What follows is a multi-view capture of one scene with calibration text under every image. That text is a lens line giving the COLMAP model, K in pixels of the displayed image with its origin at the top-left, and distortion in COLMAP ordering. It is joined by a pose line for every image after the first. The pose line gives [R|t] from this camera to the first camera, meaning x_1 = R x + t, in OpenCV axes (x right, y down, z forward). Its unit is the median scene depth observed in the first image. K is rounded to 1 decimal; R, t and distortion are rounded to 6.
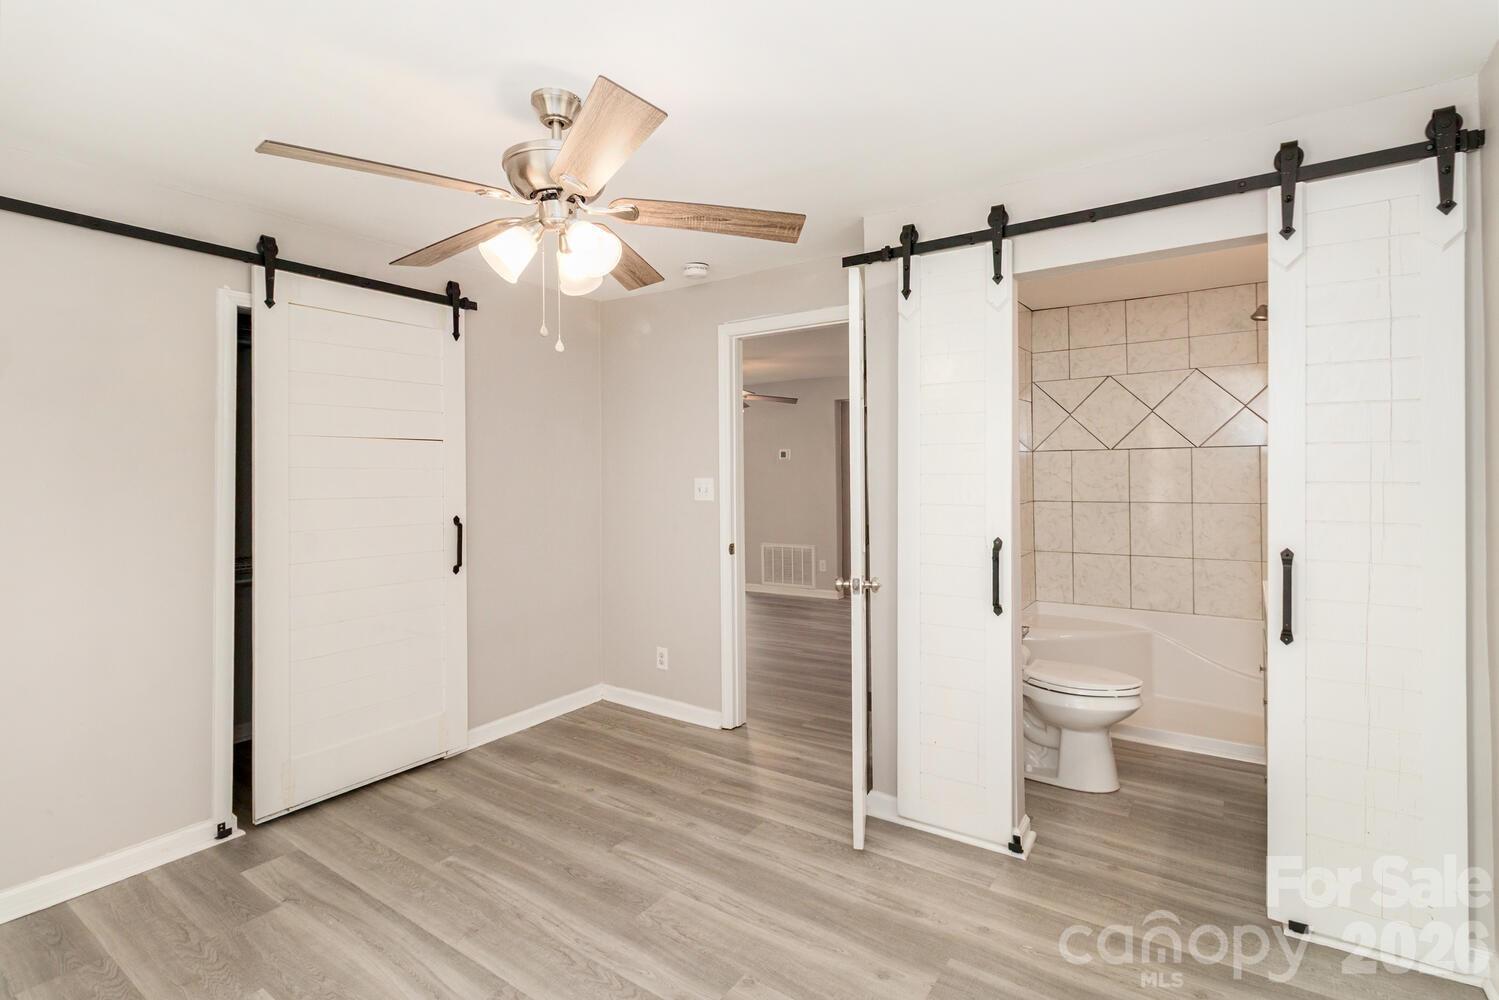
lens RADIAL K [[716.2, 0, 749.4], [0, 716.2, 469.5], [0, 0, 1]] dist [0.002317, -0.000822]
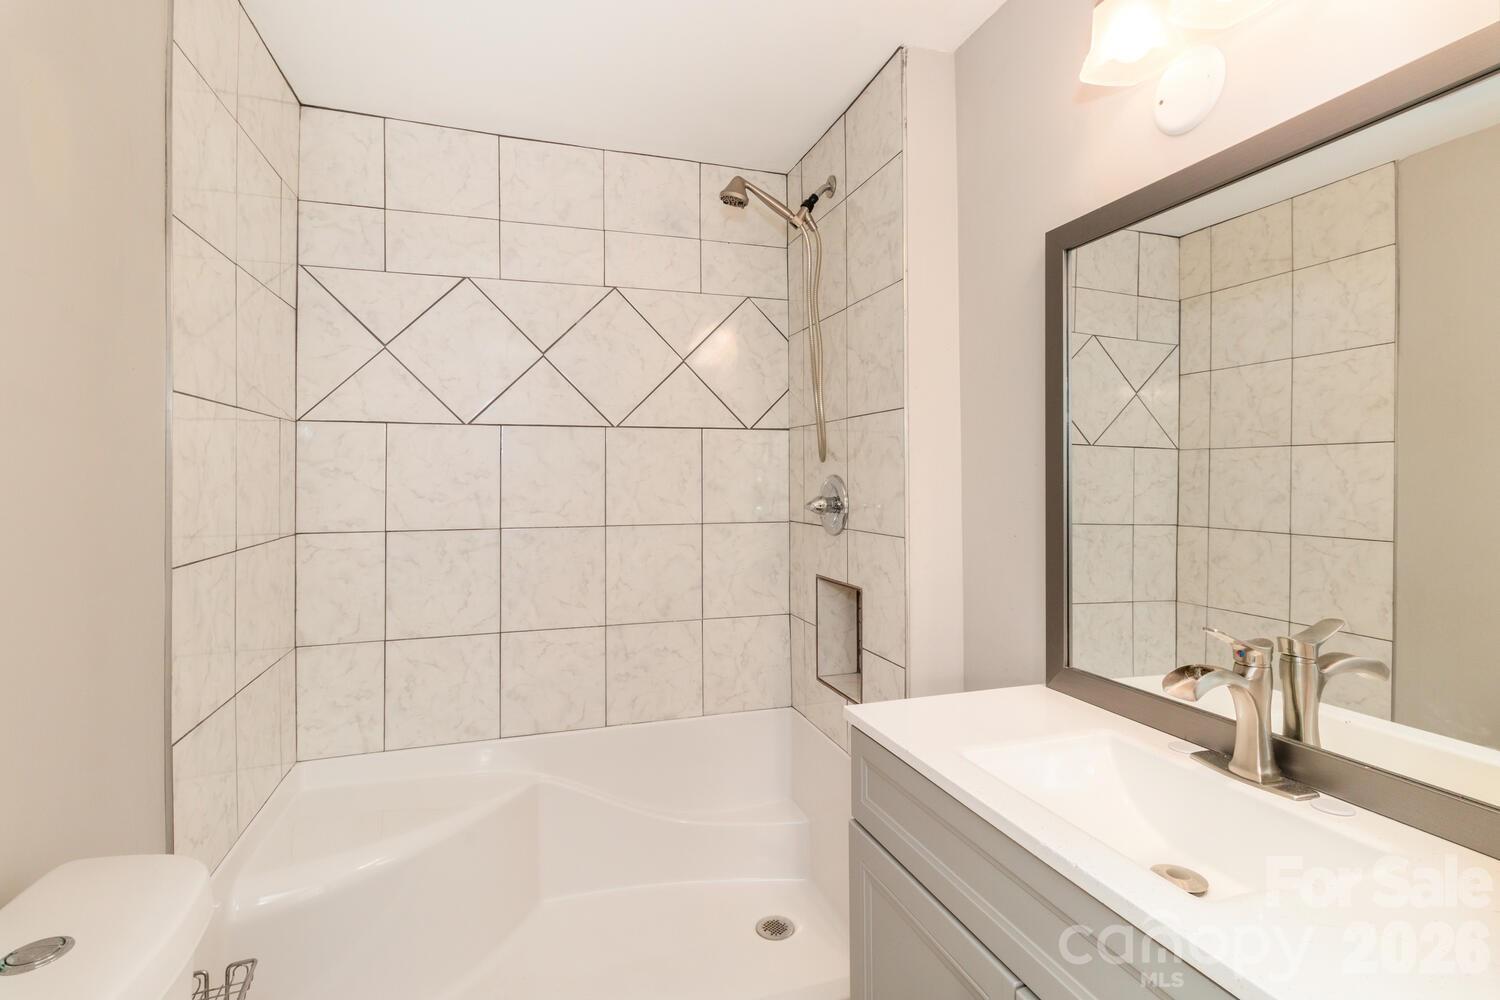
lens RADIAL K [[698.2, 0, 735.2], [0, 698.2, 465.3], [0, 0, 1]] dist [-0.001140, -0.000412]
pose [[0.623631, 0.022872, 0.781384, 0.380299], [-0.005918, 0.999681, -0.024539, 0.018220], [-0.781696, 0.010679, 0.623568, 0.866863]]
